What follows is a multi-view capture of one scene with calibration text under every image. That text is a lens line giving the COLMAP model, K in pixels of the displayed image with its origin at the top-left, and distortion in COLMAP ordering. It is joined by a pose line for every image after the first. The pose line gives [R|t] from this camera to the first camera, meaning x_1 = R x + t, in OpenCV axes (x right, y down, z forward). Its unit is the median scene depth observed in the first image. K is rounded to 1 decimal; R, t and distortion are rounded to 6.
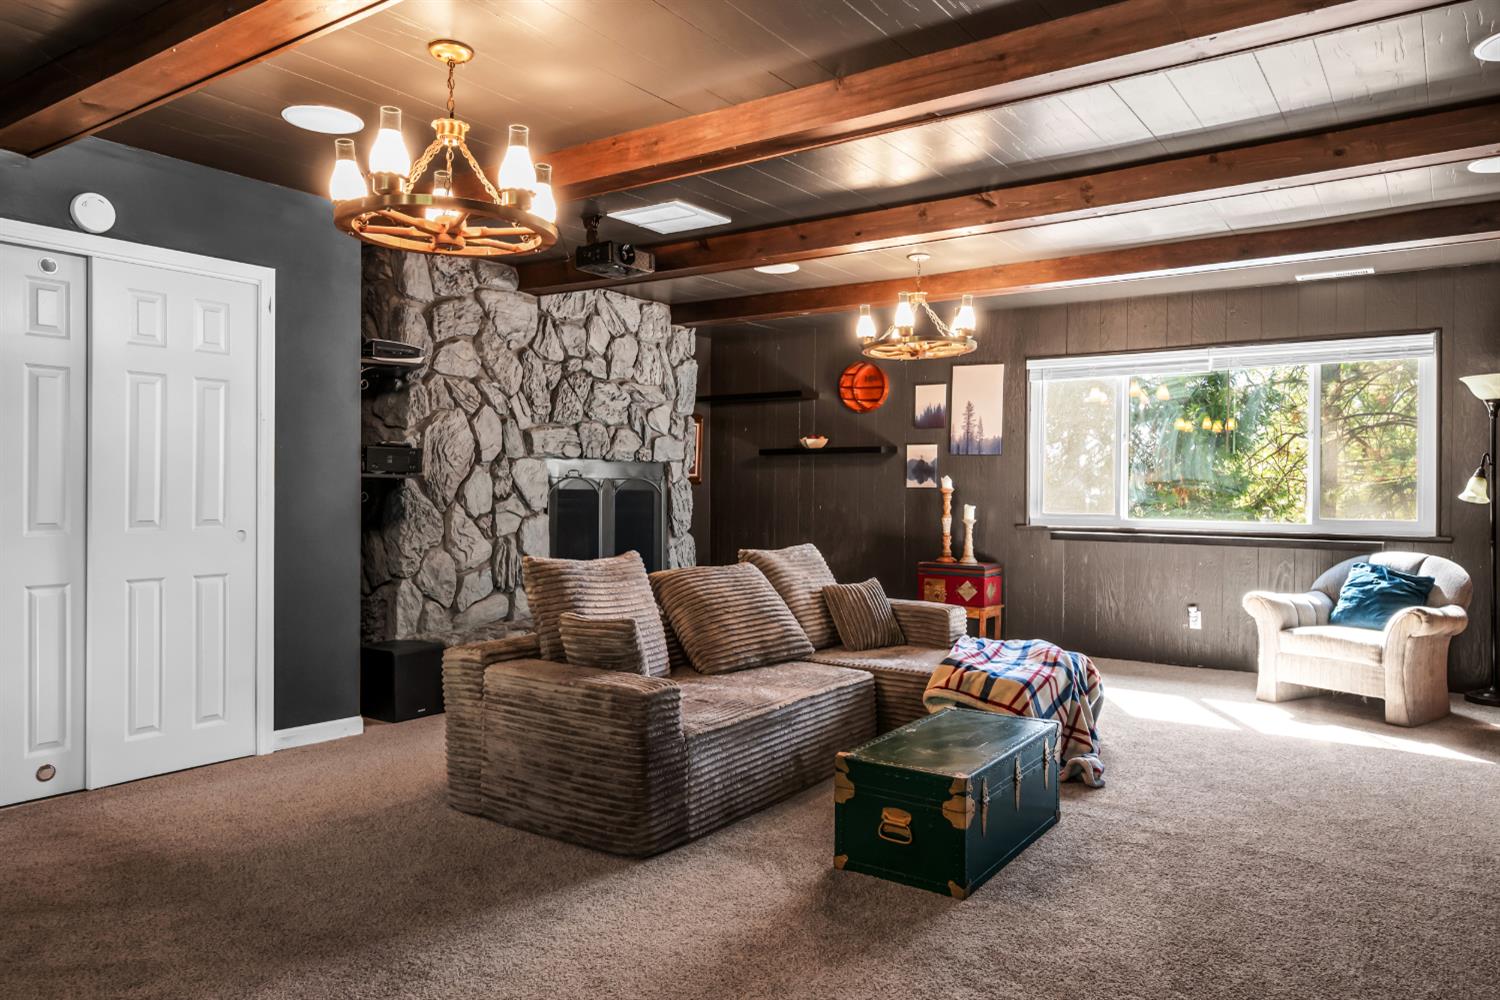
lens RADIAL K [[1013.0, 0, 751.4], [0, 1013.0, 495.7], [0, 0, 1]] dist [0.005829, 0.001690]
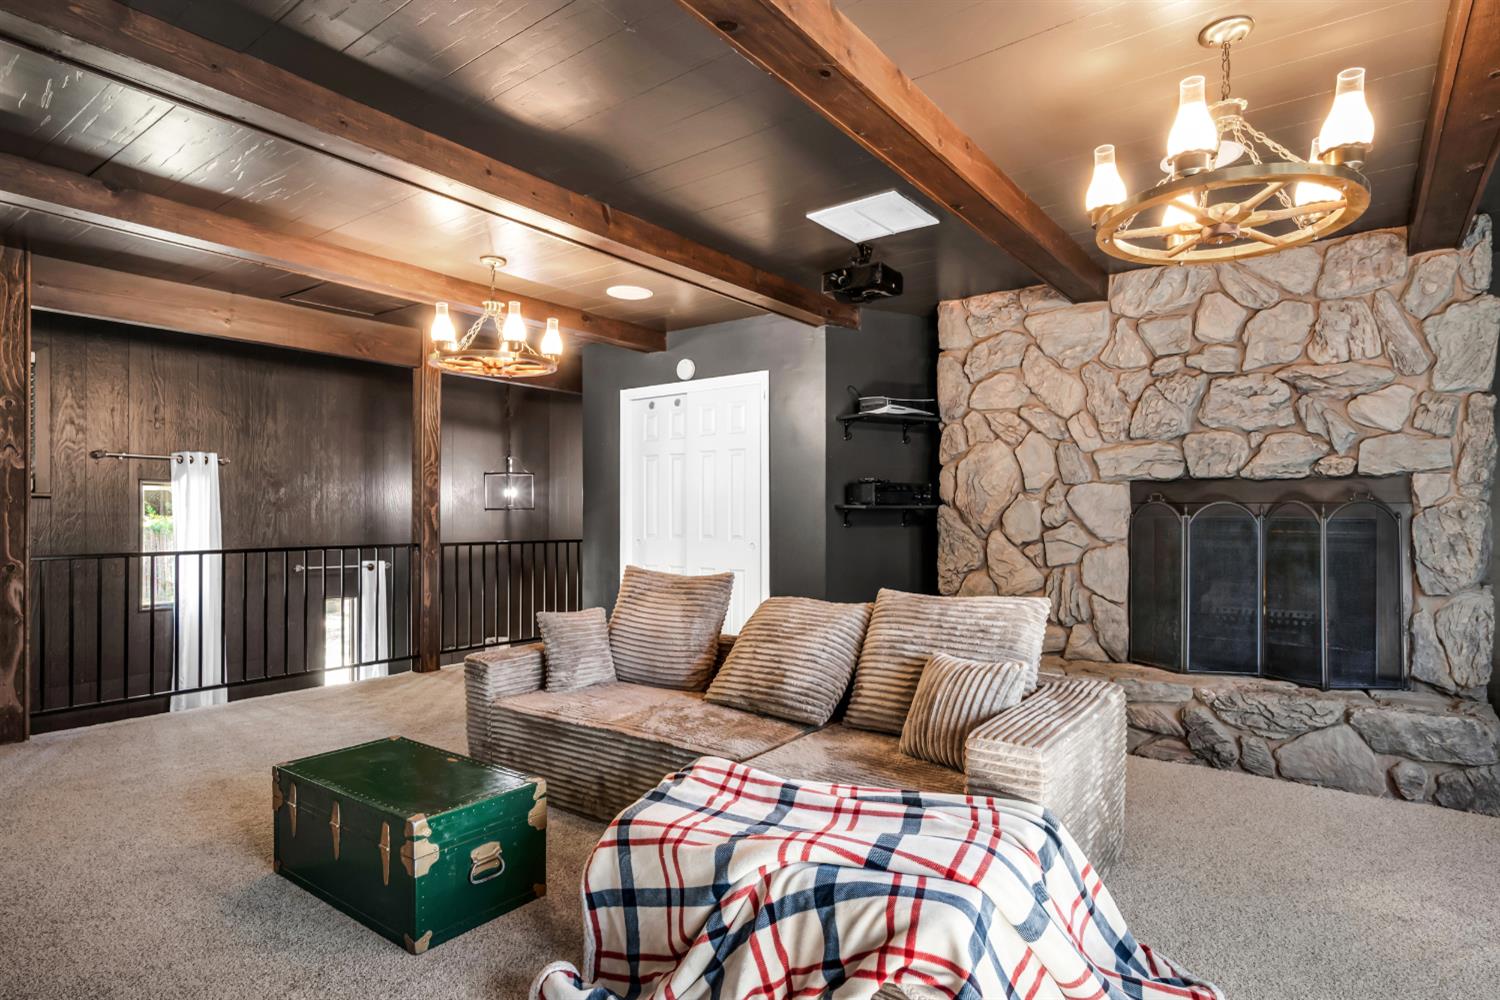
lens RADIAL K [[811.6, 0, 750.6], [0, 811.6, 507.2], [0, 0, 1]] dist [-0.002757, -0.001668]
pose [[-0.036216, -0.017962, -0.999183, 0.529424], [-0.010314, 0.999792, -0.017599, 0.000793], [0.999291, 0.009669, -0.036394, 0.740104]]
